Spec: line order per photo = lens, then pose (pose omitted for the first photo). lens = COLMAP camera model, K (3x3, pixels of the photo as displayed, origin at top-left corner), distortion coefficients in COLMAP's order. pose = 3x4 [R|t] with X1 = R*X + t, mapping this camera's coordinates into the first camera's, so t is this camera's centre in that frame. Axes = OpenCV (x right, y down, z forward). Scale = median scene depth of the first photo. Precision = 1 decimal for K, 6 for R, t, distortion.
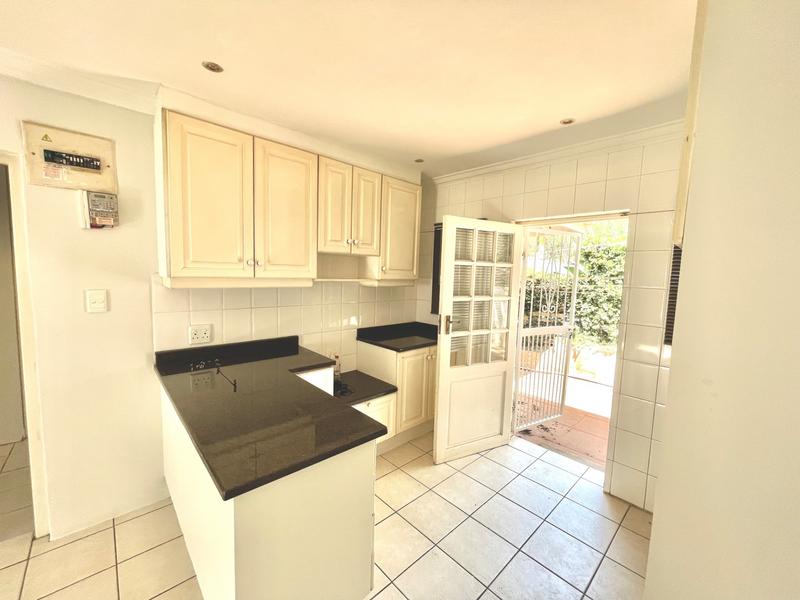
lens RADIAL K [[324.0, 0, 399.1], [0, 324.0, 301.1], [0, 0, 1]] dist [-0.000398, -0.000621]
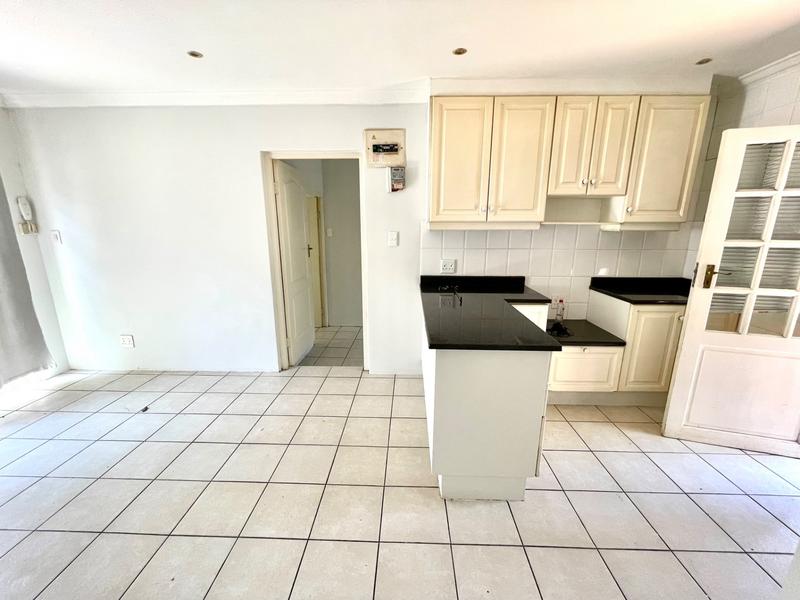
lens RADIAL K [[324.0, 0, 399.1], [0, 324.0, 301.1], [0, 0, 1]] dist [-0.000398, -0.000621]
pose [[0.712161, 0.132268, -0.689443, 0.166722], [-0.043349, 0.988501, 0.144865, 0.051809], [0.700676, -0.073280, 0.709706, -0.097056]]
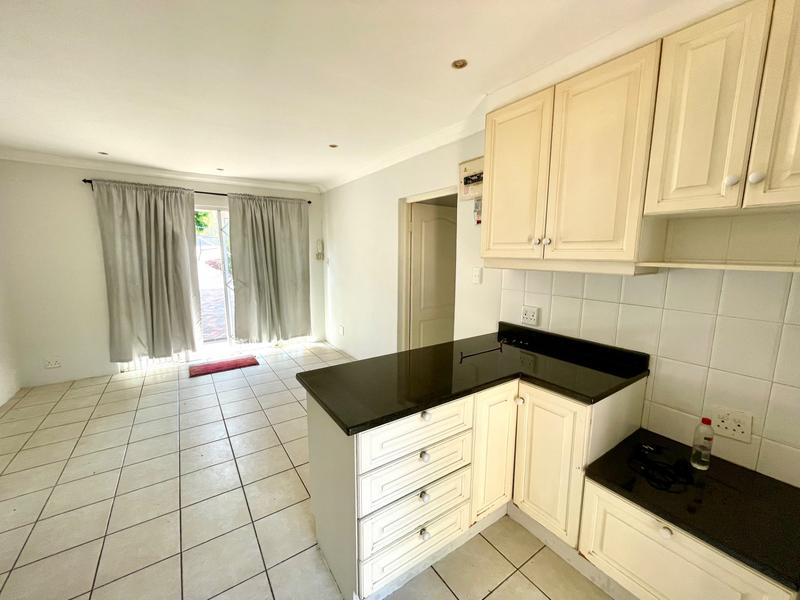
lens RADIAL K [[324.0, 0, 399.1], [0, 324.0, 301.1], [0, 0, 1]] dist [-0.000398, -0.000621]
pose [[-0.153585, 0.118966, -0.980948, 0.387104], [-0.099658, 0.985800, 0.135158, -0.034134], [0.983097, 0.118517, -0.139548, 0.640613]]
